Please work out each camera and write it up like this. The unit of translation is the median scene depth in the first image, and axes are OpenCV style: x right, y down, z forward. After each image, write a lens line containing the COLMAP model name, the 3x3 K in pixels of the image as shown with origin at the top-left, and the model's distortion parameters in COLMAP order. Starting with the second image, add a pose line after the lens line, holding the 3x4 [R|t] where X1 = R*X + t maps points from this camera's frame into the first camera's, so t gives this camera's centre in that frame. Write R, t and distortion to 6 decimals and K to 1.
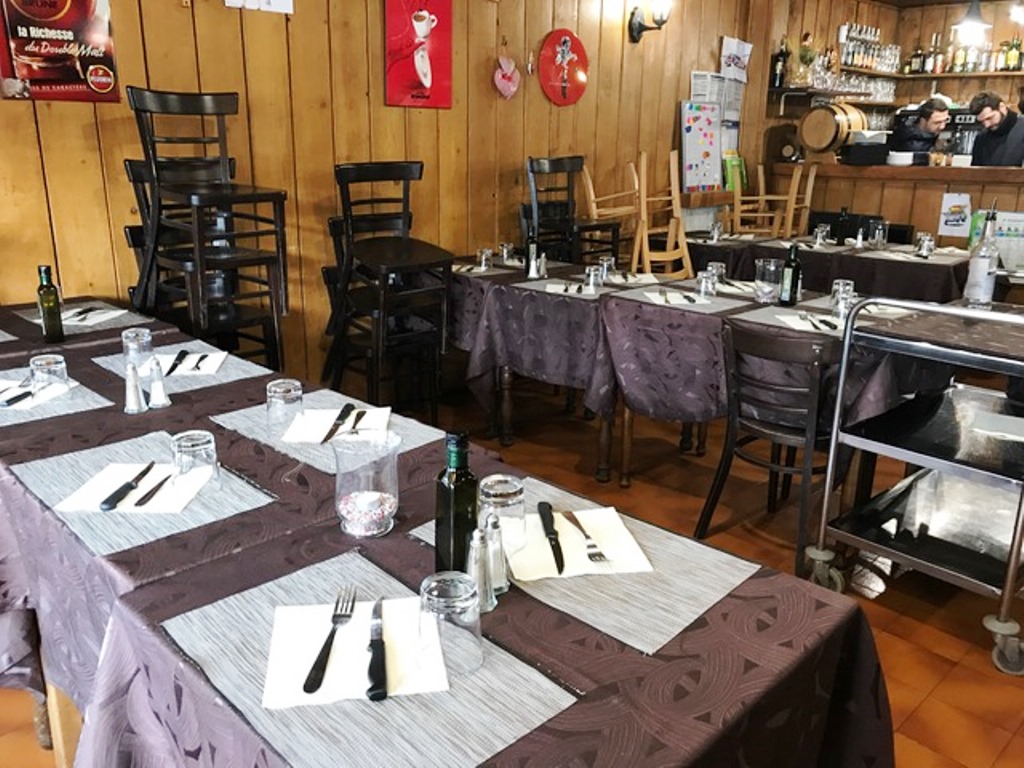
lens RADIAL K [[846.6, 0, 518.8], [0, 846.6, 384.8], [0, 0, 1]] dist [0.012106, 0.032887]
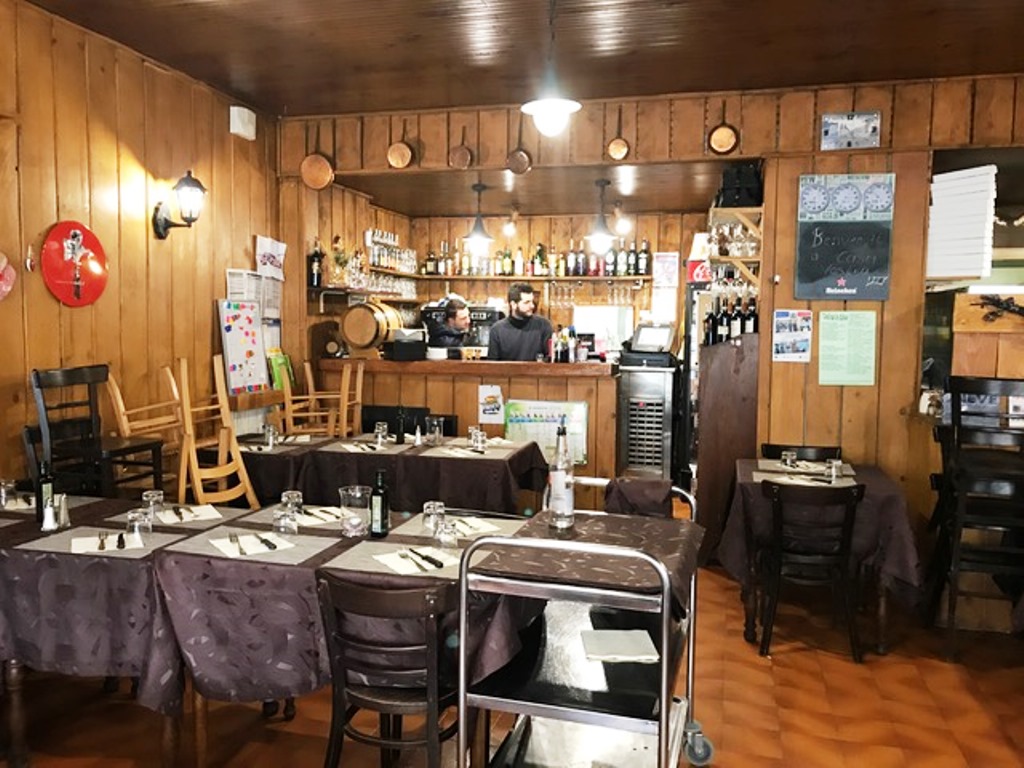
lens RADIAL K [[846.6, 0, 511.5], [0, 846.6, 382.7], [0, 0, 1]] dist [0.012106, 0.032887]
pose [[0.861487, -0.039309, 0.506256, -0.006653], [0.140741, 0.976423, -0.163680, -0.054112], [-0.487886, 0.212259, 0.846708, 0.085492]]
